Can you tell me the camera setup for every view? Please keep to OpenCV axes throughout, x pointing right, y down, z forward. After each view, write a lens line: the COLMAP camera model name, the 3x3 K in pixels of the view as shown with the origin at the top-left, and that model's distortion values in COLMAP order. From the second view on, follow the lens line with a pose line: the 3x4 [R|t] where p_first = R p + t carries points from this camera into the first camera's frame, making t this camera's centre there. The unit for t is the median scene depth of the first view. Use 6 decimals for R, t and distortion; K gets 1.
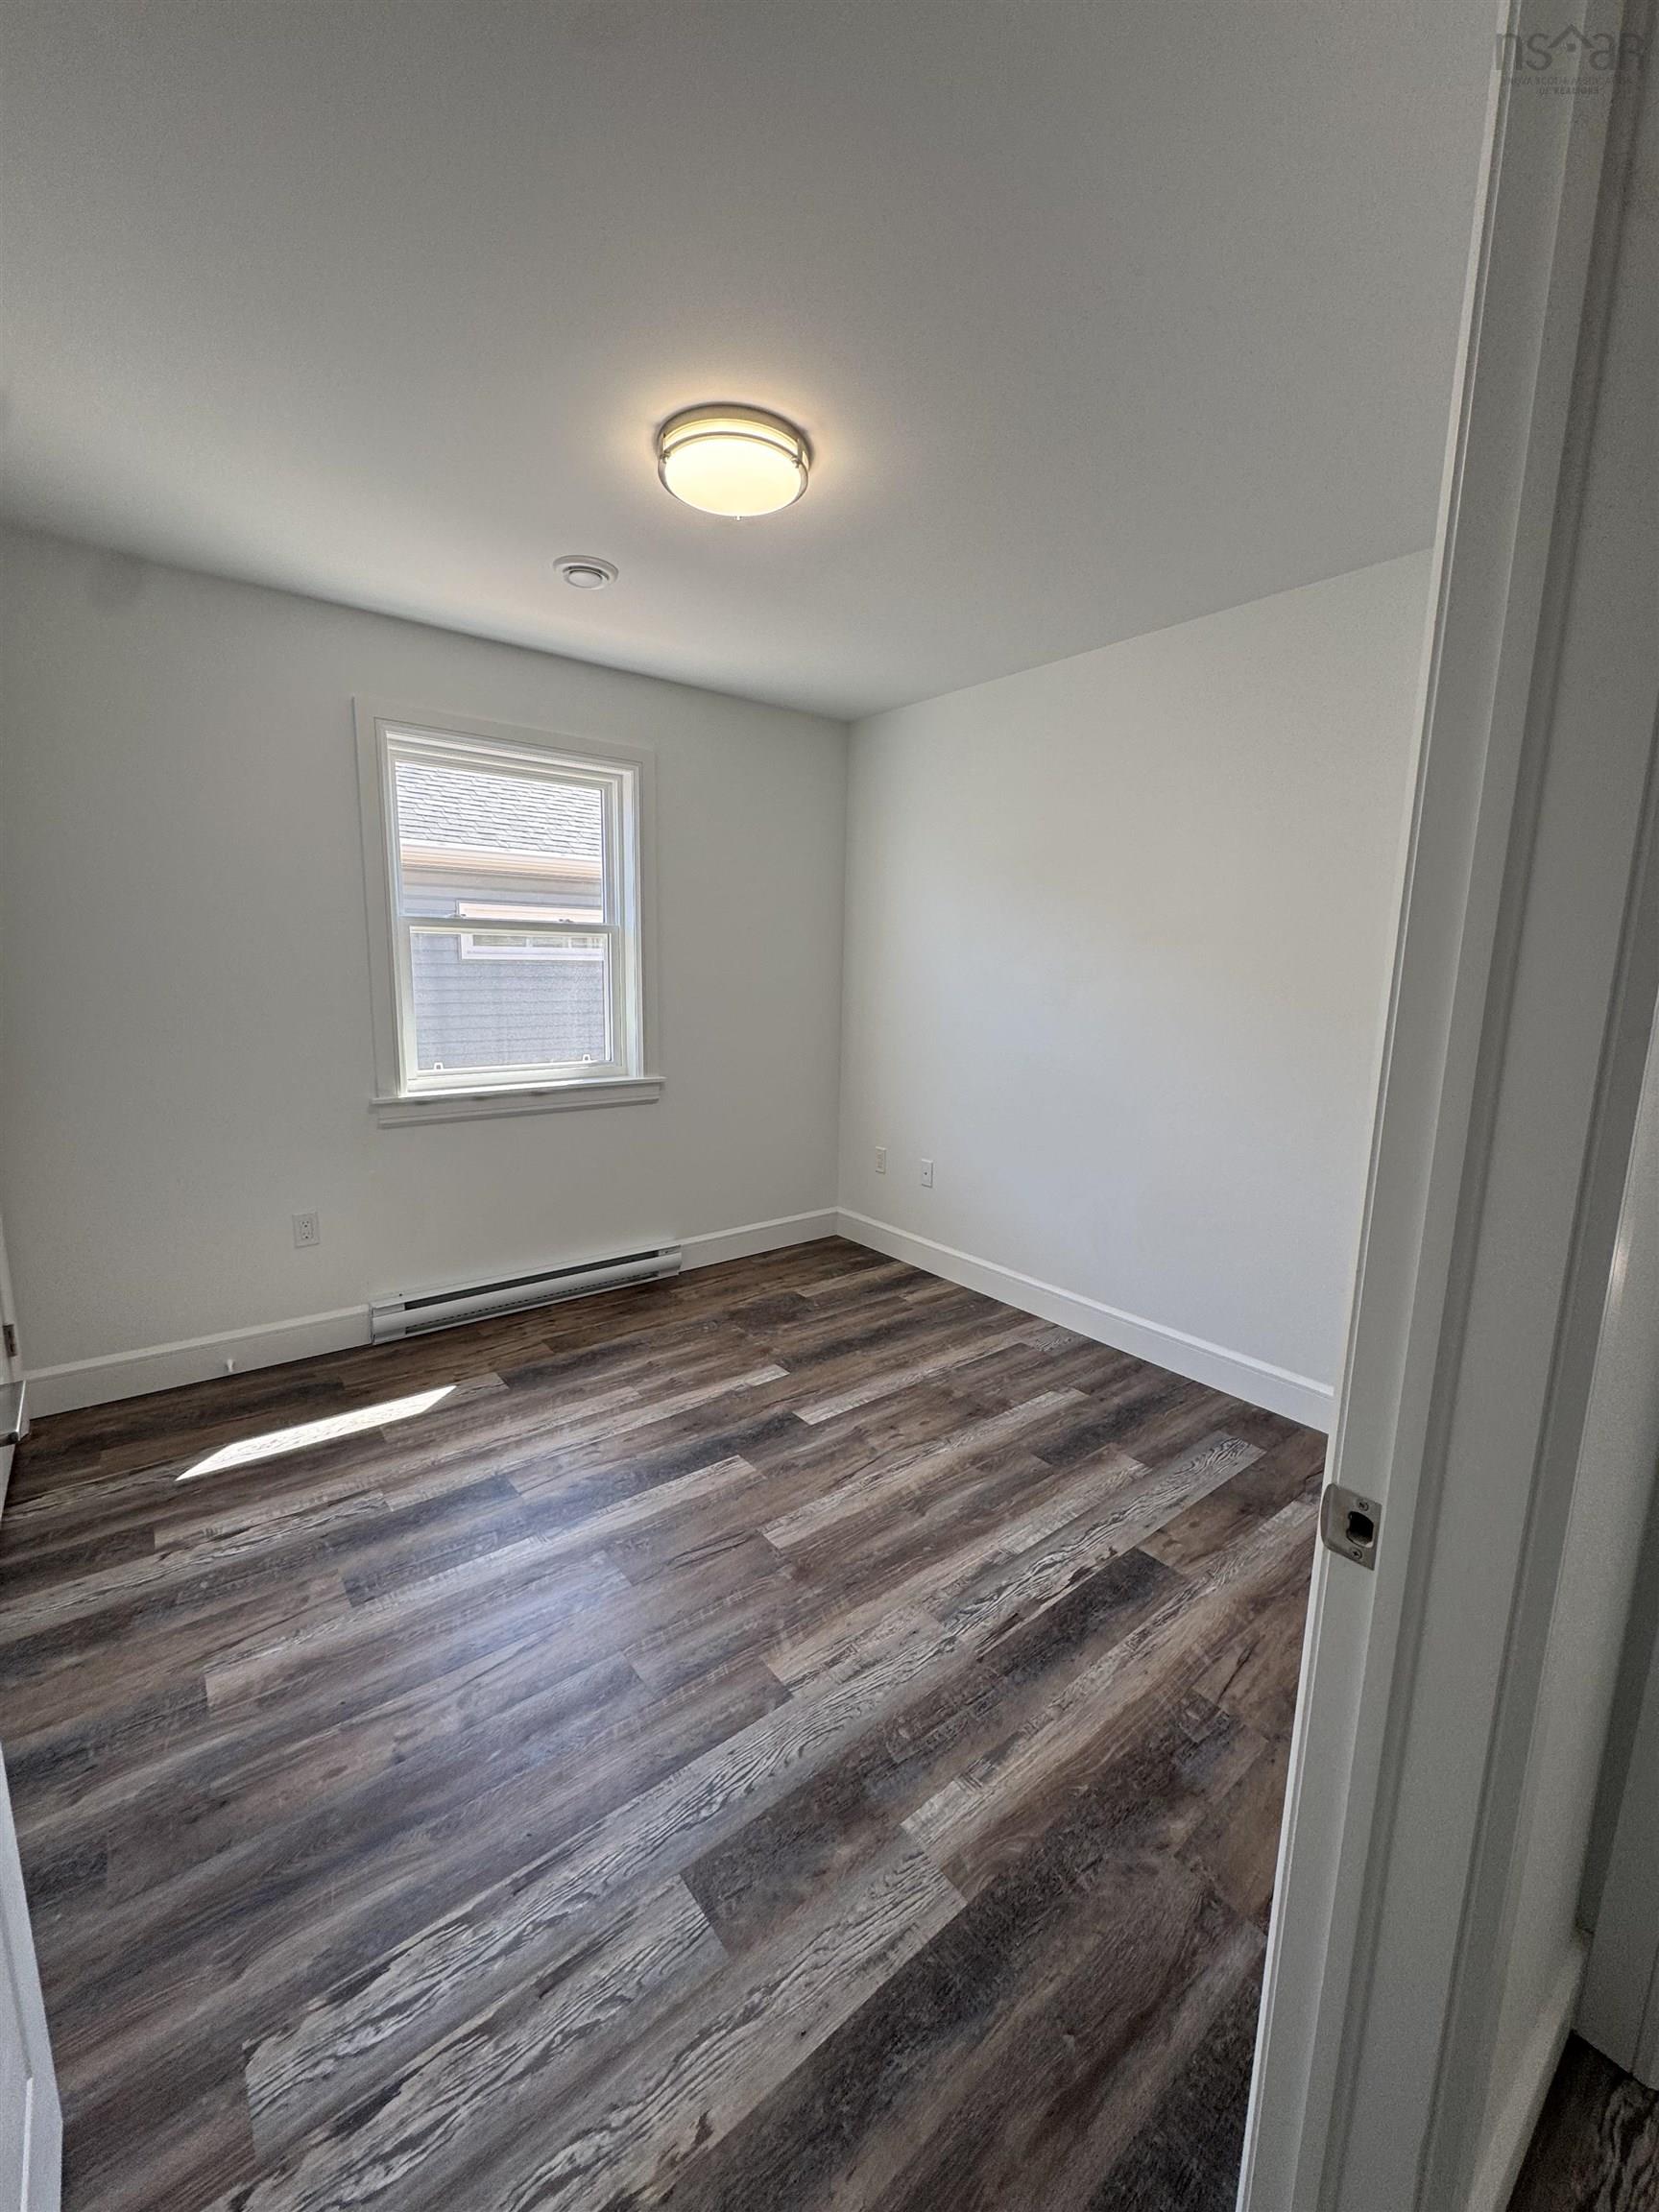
lens RADIAL K [[876.0, 0, 831.6], [0, 876.0, 1104.0], [0, 0, 1]] dist [-0.003674, 0.000740]
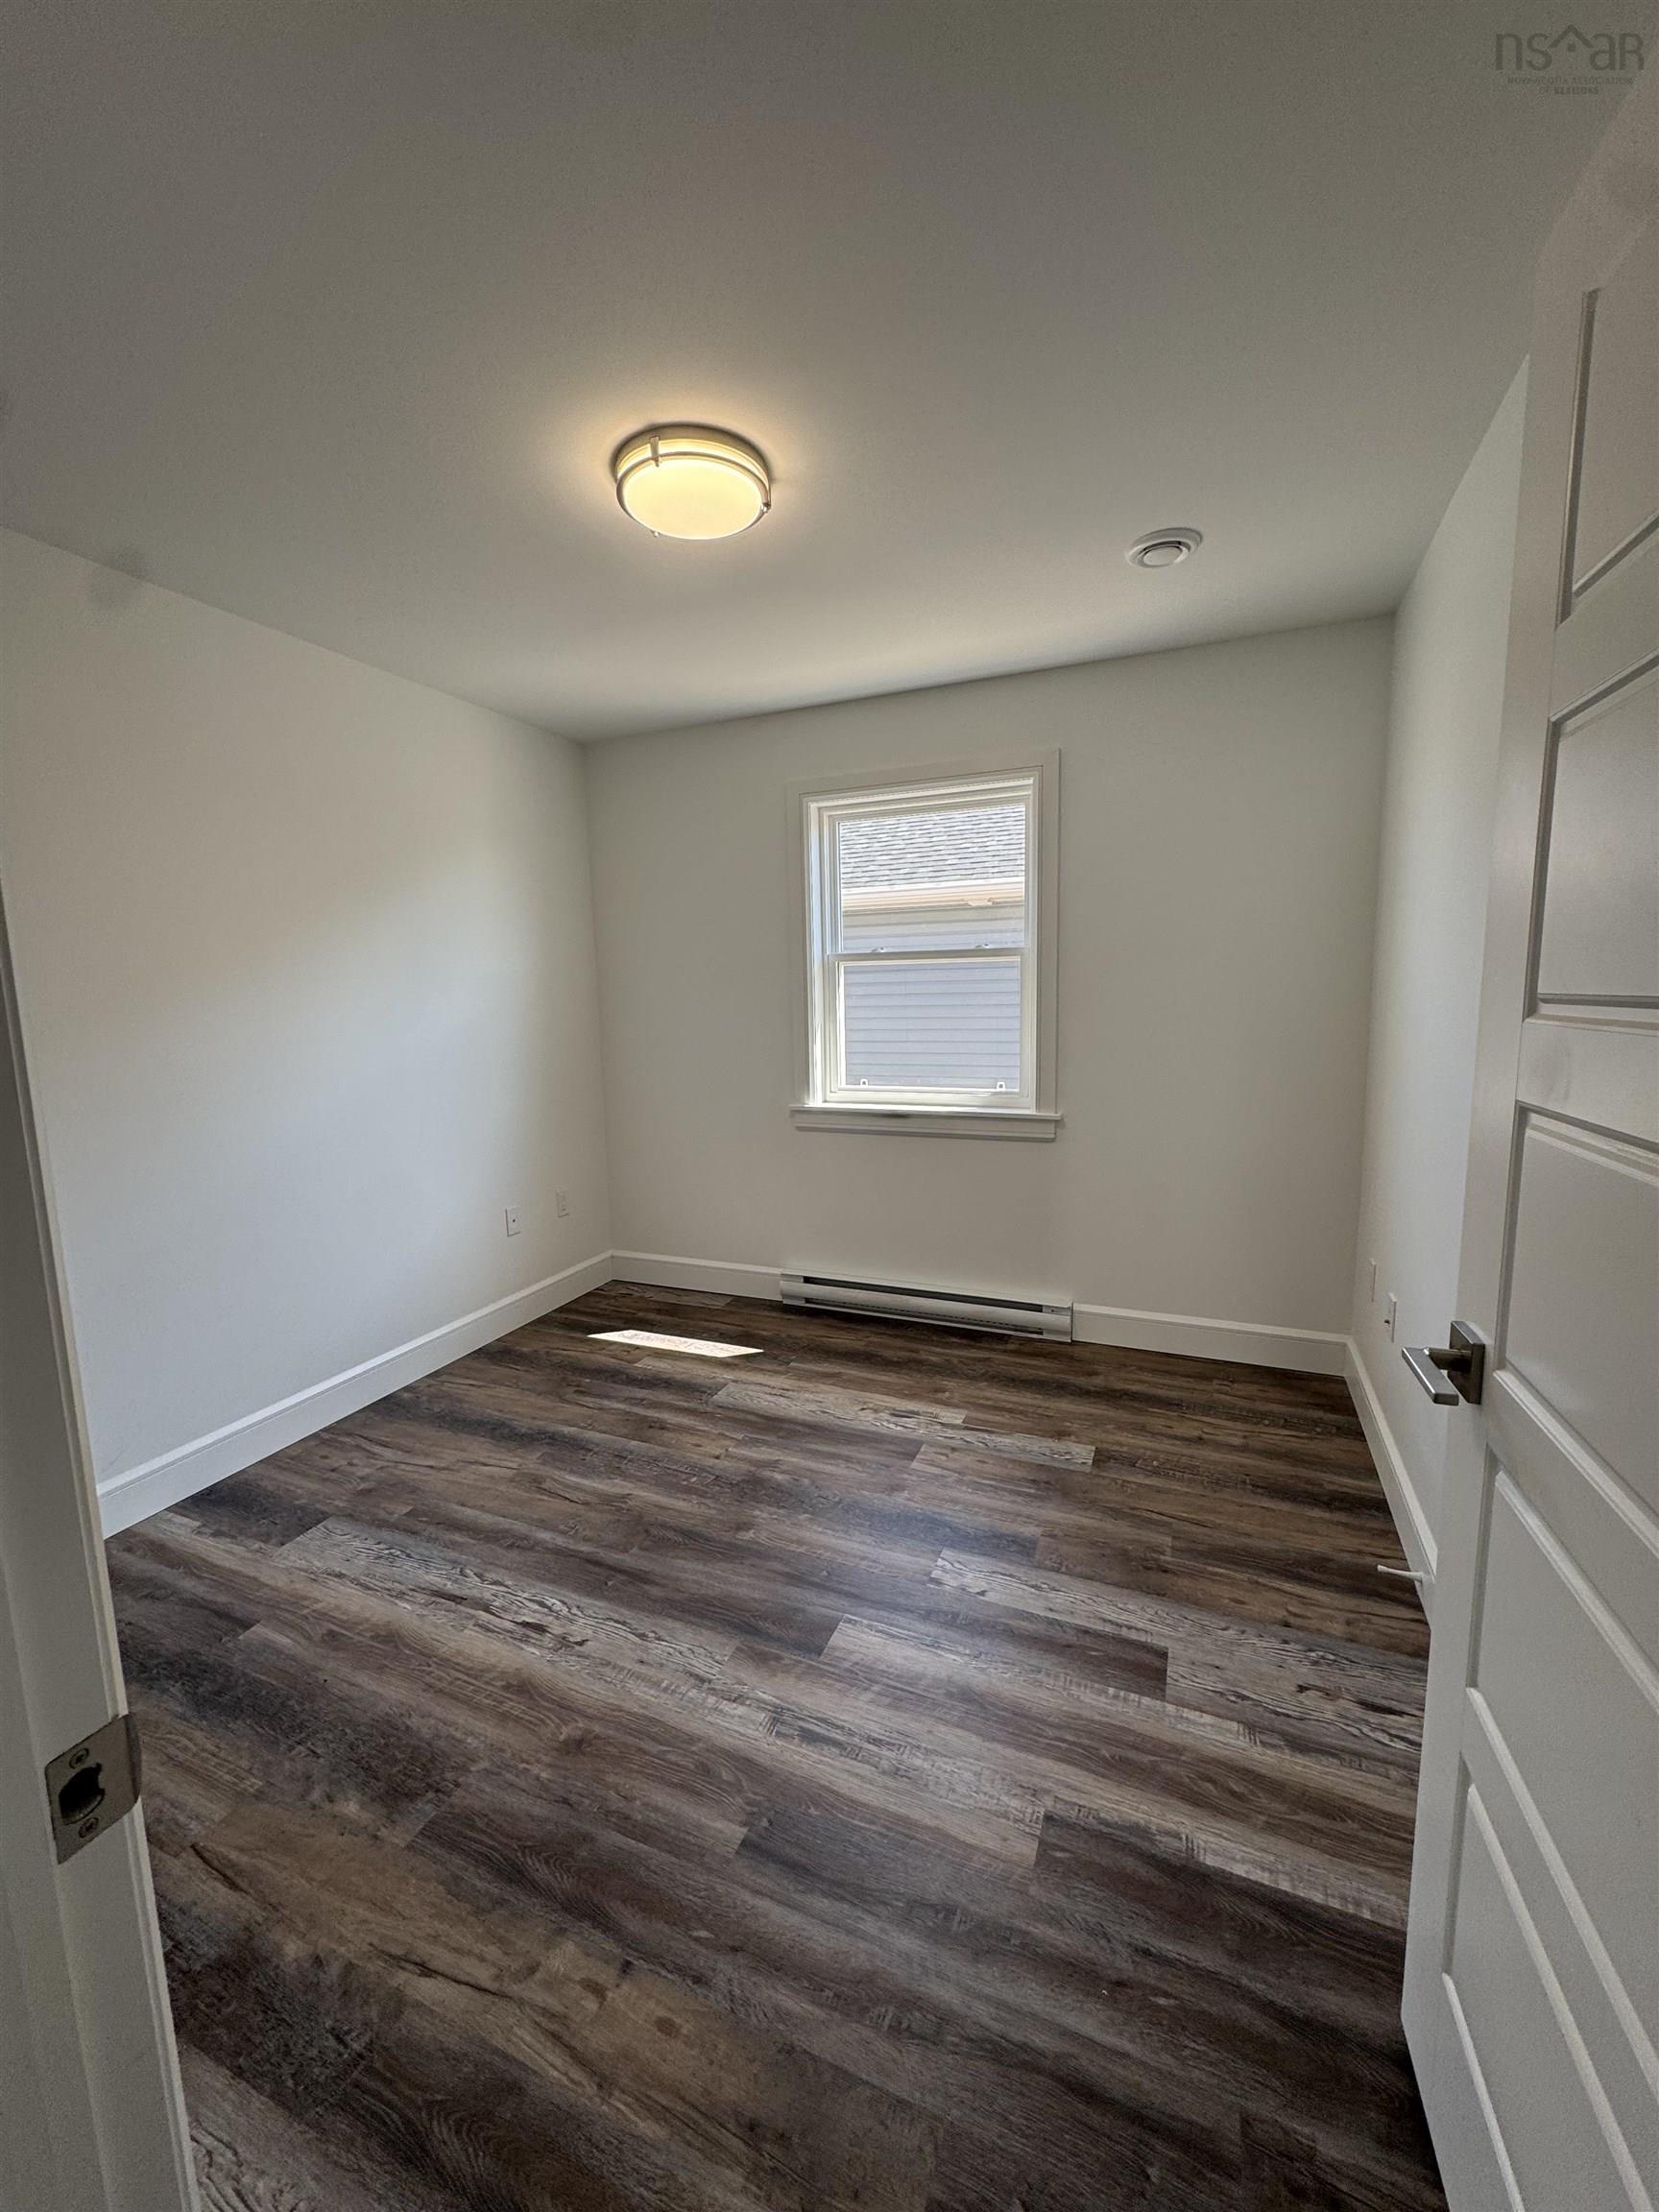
lens RADIAL K [[859.3, 0, 829.5], [0, 859.3, 1106.0], [0, 0, 1]] dist [0.017024, 0.000129]
pose [[0.477947, 0.089071, -0.873861, 0.481306], [-0.109348, 0.993140, 0.041422, -0.052369], [0.871556, 0.075758, 0.484408, 0.392177]]
